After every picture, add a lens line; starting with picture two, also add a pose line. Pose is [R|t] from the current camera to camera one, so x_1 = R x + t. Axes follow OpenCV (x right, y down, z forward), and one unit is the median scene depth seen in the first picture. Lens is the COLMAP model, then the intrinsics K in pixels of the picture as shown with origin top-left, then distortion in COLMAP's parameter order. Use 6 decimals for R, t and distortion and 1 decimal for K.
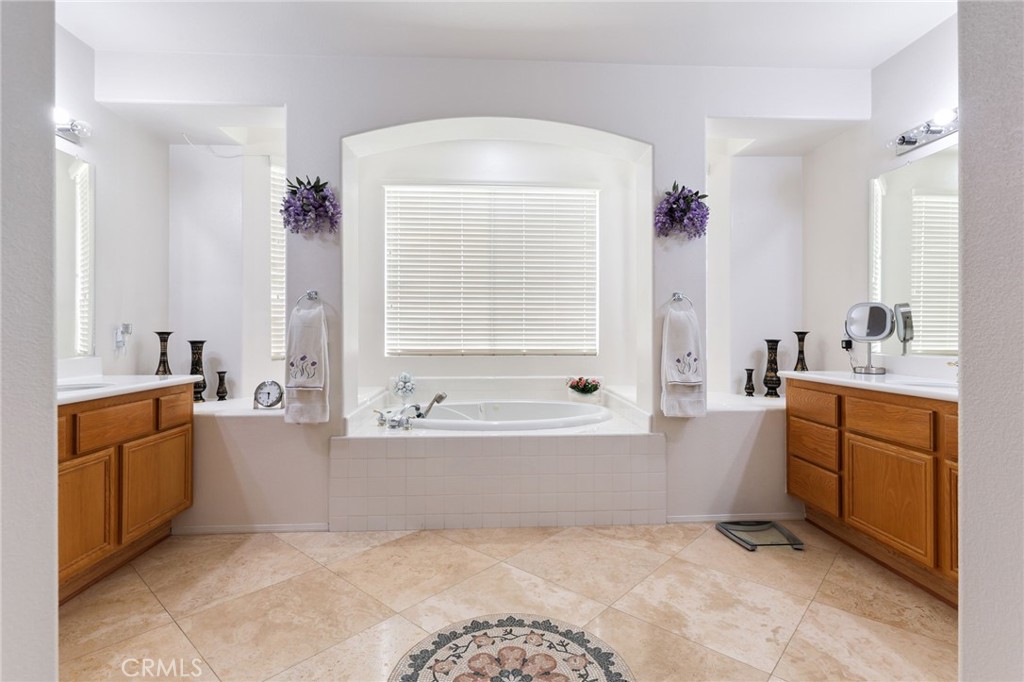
lens RADIAL K [[476.7, 0, 534.7], [0, 476.7, 334.5], [0, 0, 1]] dist [0.002793, 0.000263]
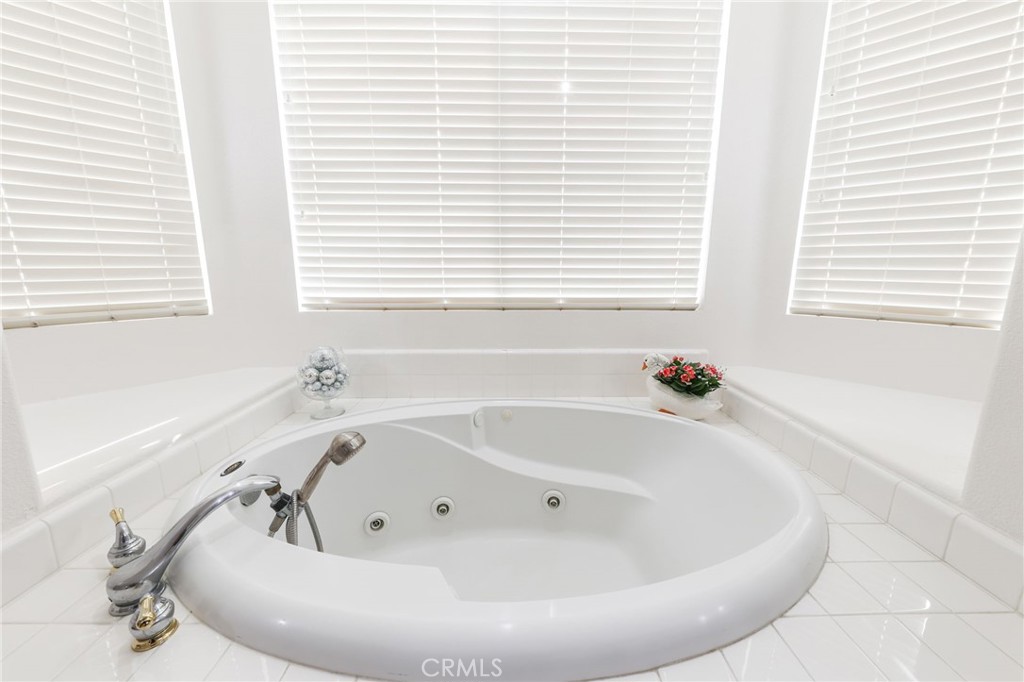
lens RADIAL K [[354.3, 0, 514.3], [0, 354.3, 331.7], [0, 0, 1]] dist [-0.000195, 0.000017]
pose [[0.996370, 0.014476, -0.083891, -0.058986], [-0.000310, 0.986047, 0.166465, 0.002987], [0.085130, -0.165834, 0.982472, 0.890992]]
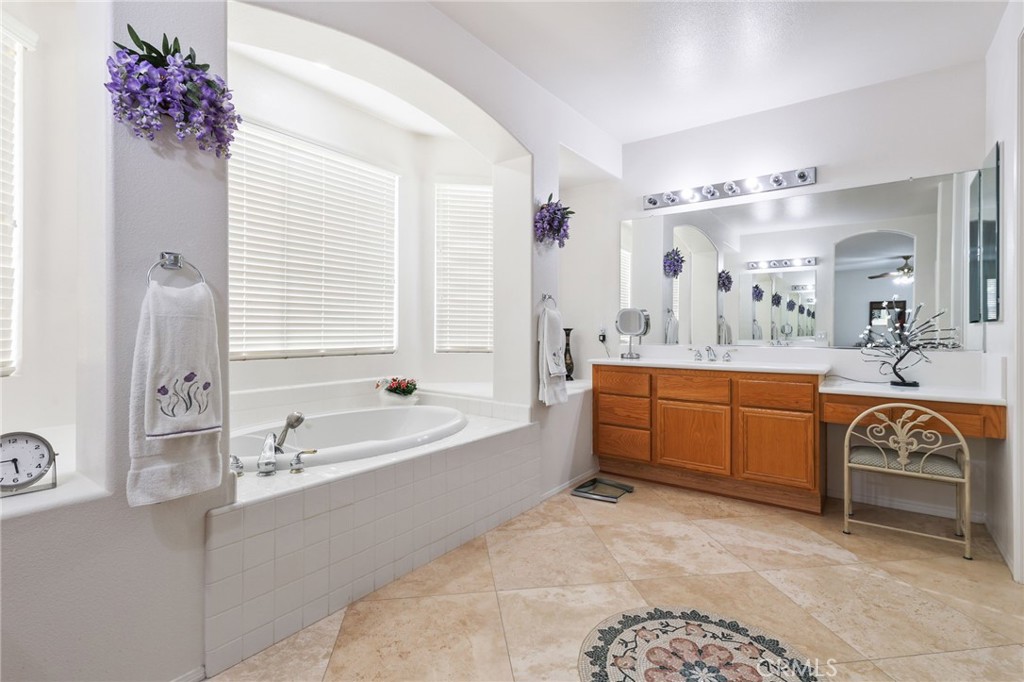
lens RADIAL K [[458.8, 0, 511.9], [0, 458.8, 330.2], [0, 0, 1]] dist [0.000547, 0.000248]
pose [[0.674528, -0.000561, 0.738249, -0.564989], [-0.000988, 0.999998, 0.001663, -0.003969], [-0.738248, -0.001851, 0.674527, 0.346351]]
